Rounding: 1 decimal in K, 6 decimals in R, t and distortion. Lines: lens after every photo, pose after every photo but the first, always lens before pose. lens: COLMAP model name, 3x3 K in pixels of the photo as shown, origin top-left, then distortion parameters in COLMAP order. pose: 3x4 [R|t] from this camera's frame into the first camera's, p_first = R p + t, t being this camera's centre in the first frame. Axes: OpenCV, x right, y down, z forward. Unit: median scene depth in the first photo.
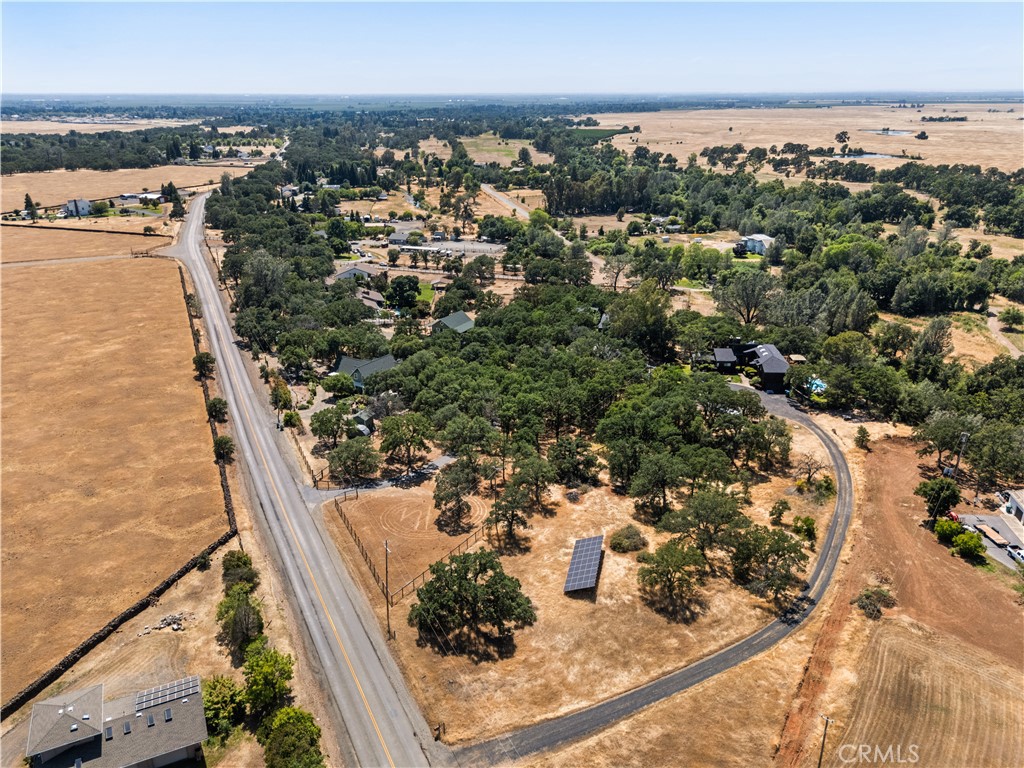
lens RADIAL K [[759.2, 0, 514.3], [0, 759.2, 380.0], [0, 0, 1]] dist [0.059170, -0.054043]
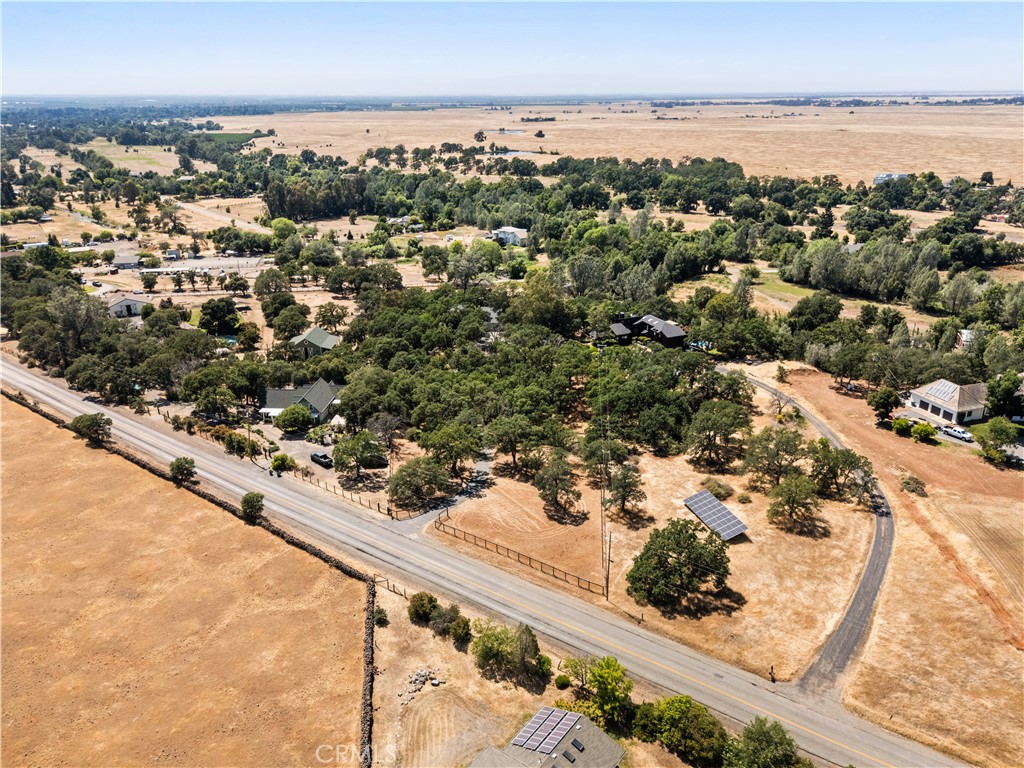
lens RADIAL K [[759.2, 0, 514.3], [0, 759.2, 380.0], [0, 0, 1]] dist [0.059170, -0.054043]
pose [[0.883342, -0.166886, 0.438014, -0.268072], [0.168171, 0.985094, 0.036176, -0.018856], [-0.437523, 0.041705, 0.898240, 0.049667]]
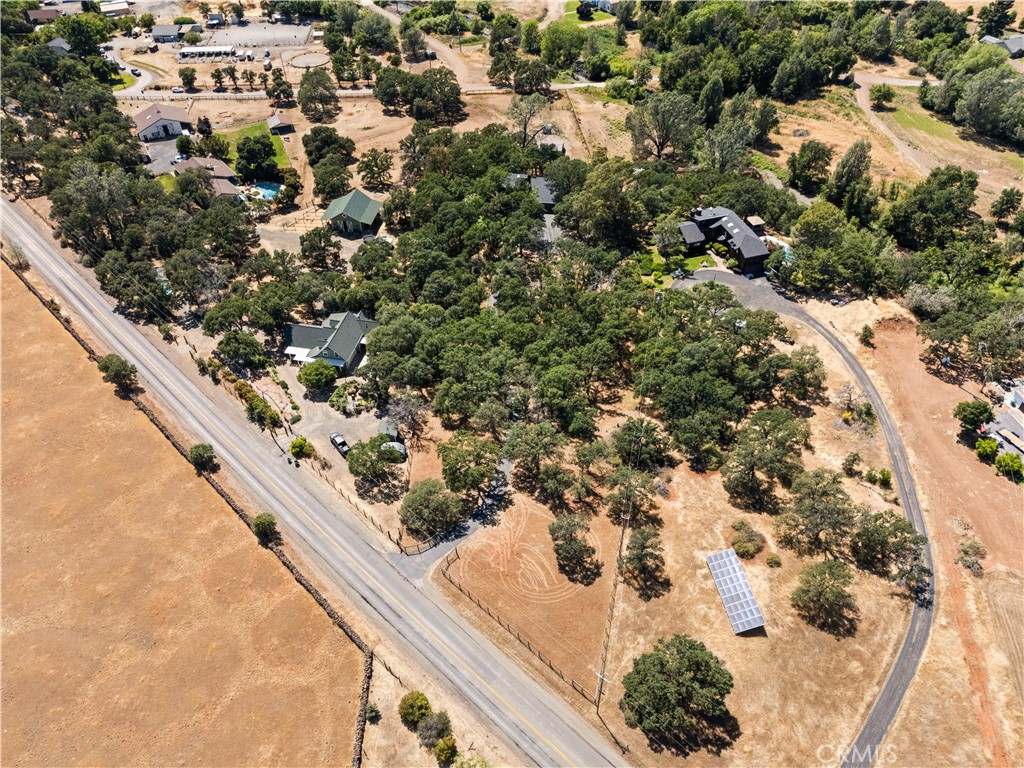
lens RADIAL K [[759.2, 0, 514.3], [0, 759.2, 380.0], [0, 0, 1]] dist [0.059170, -0.054043]
pose [[0.936294, -0.249401, 0.247290, -0.163247], [0.136364, 0.907000, 0.398441, -0.207666], [-0.323663, -0.339337, 0.883229, 0.114111]]
